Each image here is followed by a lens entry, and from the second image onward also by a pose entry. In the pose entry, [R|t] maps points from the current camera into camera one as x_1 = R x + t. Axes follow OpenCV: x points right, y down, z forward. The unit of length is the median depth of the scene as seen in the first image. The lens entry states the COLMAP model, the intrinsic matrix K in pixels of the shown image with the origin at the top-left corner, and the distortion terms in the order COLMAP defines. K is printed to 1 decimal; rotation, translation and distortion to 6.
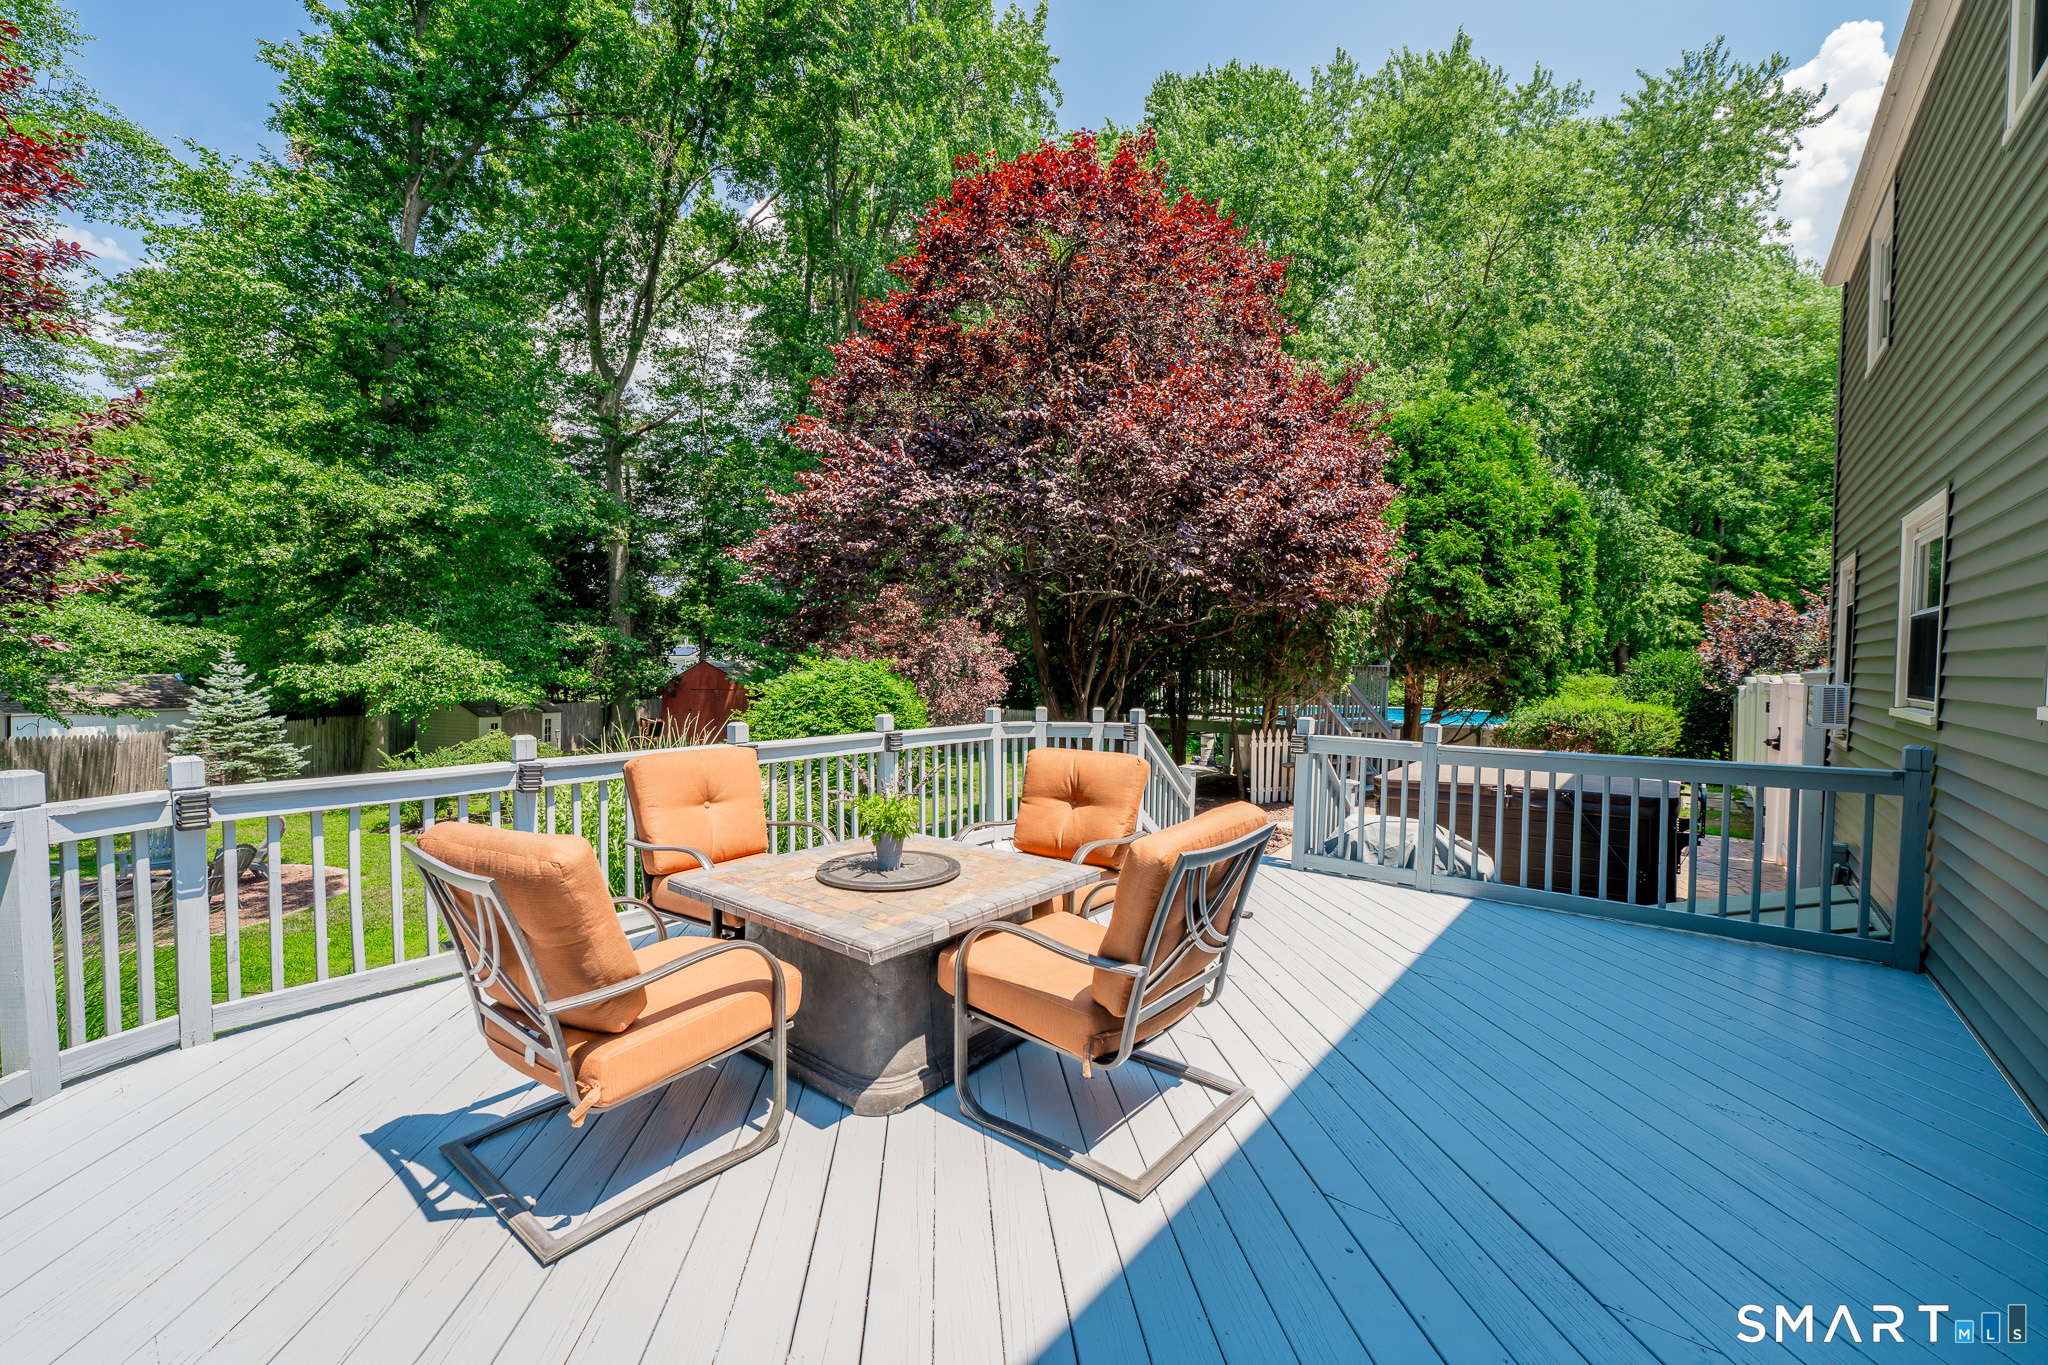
lens RADIAL K [[855.2, 0, 1022.1], [0, 855.2, 661.8], [0, 0, 1]] dist [-0.000192, -0.000064]
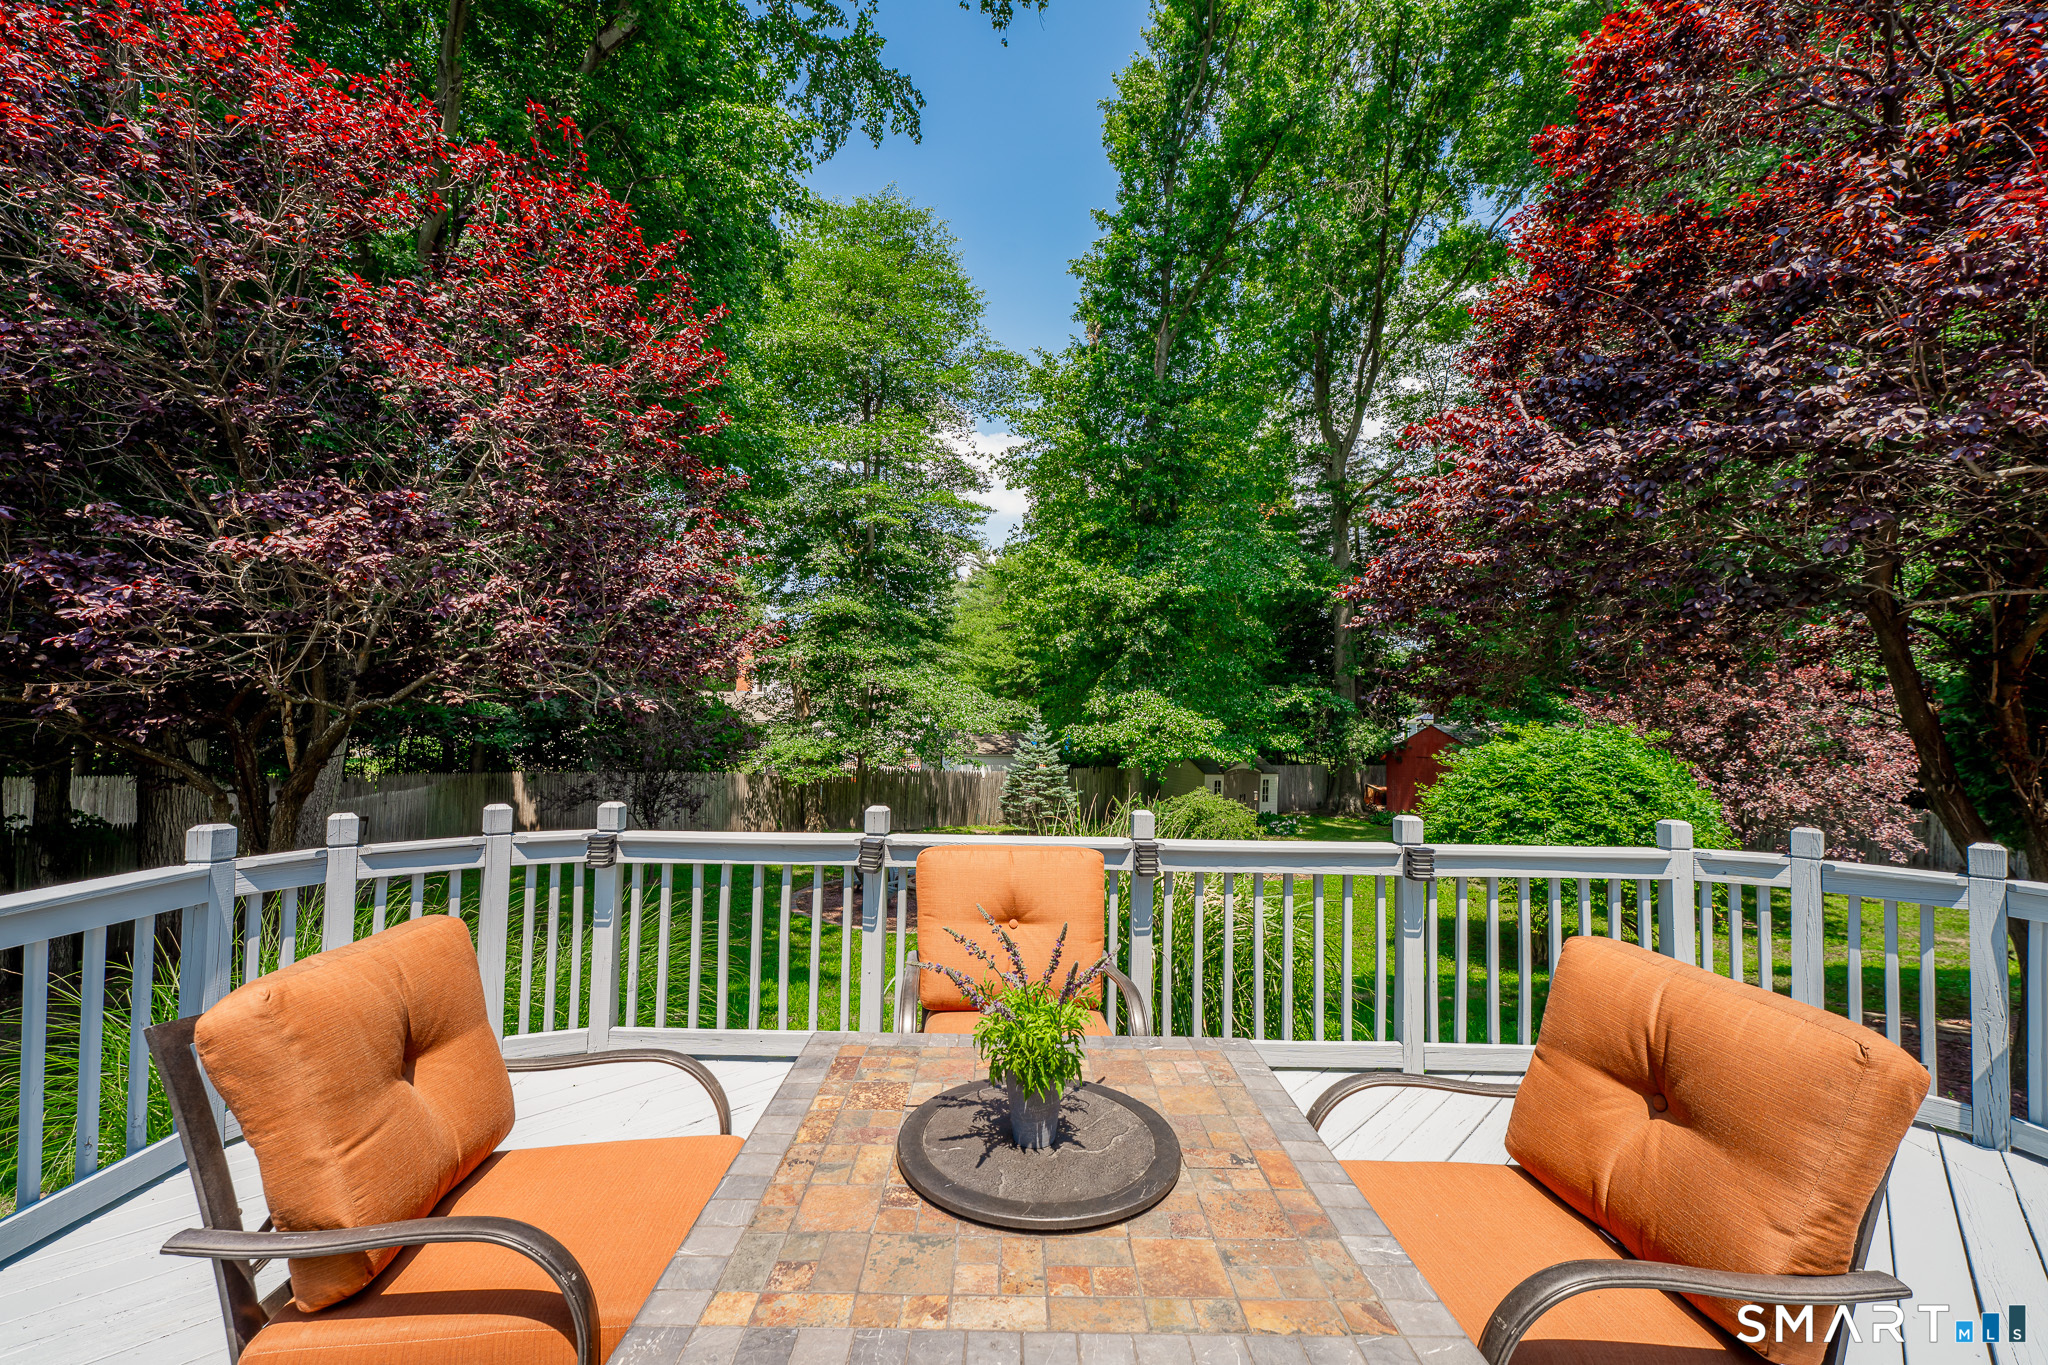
lens RADIAL K [[824.2, 0, 1020.5], [0, 824.2, 675.5], [0, 0, 1]] dist [-0.000476, -0.000242]
pose [[0.620157, -0.033460, -0.783764, 0.057547], [-0.013719, 0.998475, -0.053481, -0.002157], [0.784358, 0.043919, 0.618752, 0.164881]]
